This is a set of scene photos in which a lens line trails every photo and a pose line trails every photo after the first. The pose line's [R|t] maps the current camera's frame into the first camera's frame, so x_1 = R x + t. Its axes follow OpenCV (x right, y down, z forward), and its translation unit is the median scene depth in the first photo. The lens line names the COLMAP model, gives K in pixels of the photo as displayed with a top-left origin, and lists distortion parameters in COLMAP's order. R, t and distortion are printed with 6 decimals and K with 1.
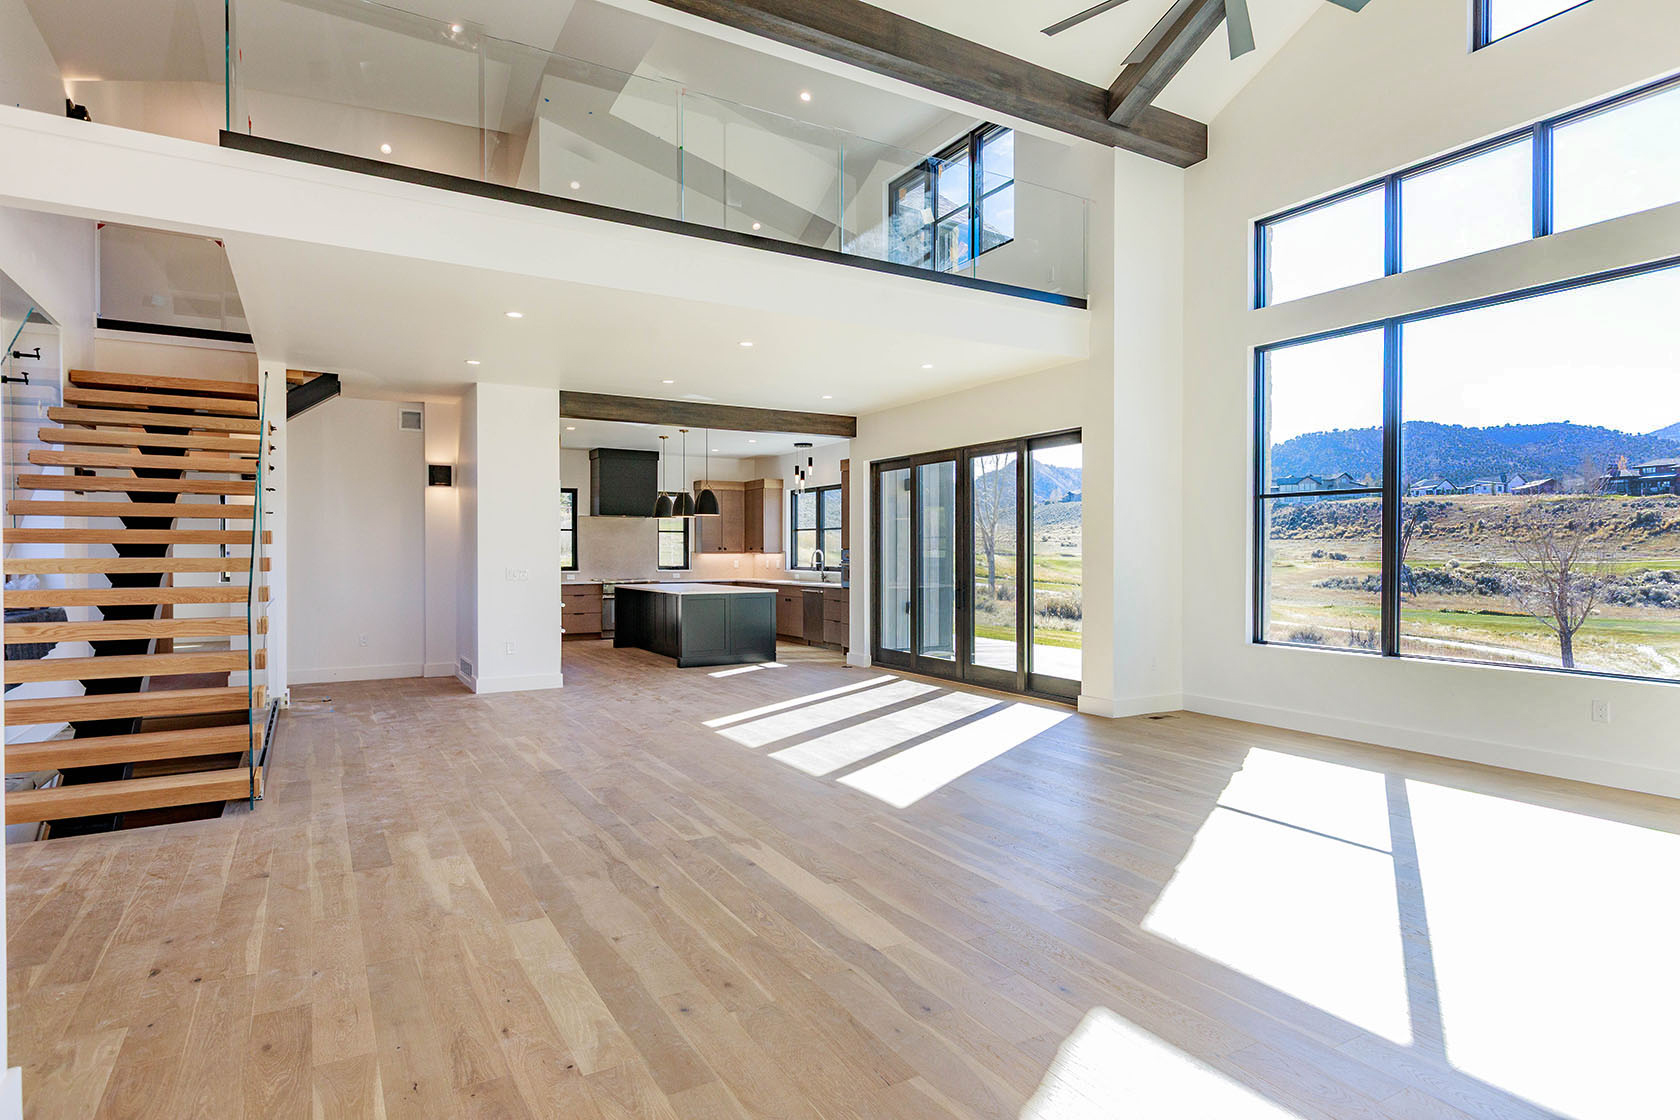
lens RADIAL K [[919.7, 0, 834.6], [0, 919.7, 561.3], [0, 0, 1]] dist [0.002457, 0.000460]
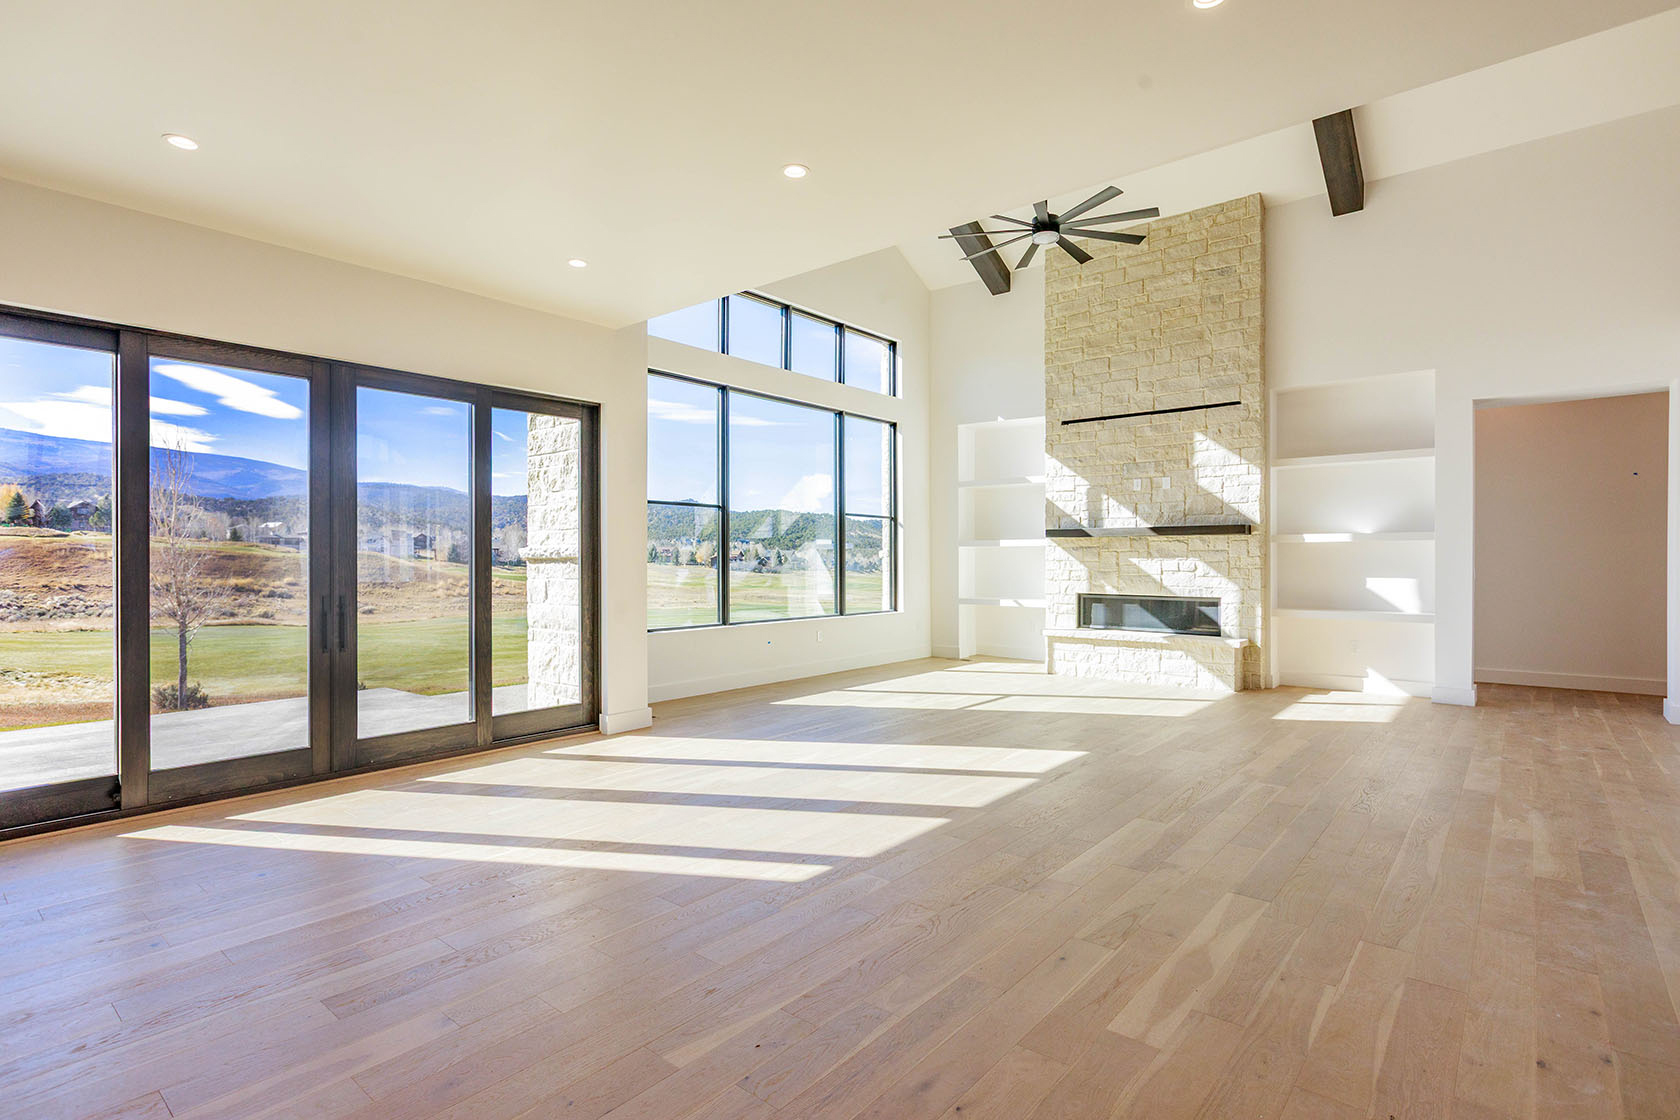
lens RADIAL K [[818.4, 0, 840.0], [0, 818.4, 560.0], [0, 0, 1]] dist [-0.003563, -0.000770]
pose [[-0.344470, -0.002699, 0.938794, -0.488003], [0.009611, 0.999933, 0.006402, -0.002643], [-0.938748, 0.011228, -0.344421, 0.969230]]
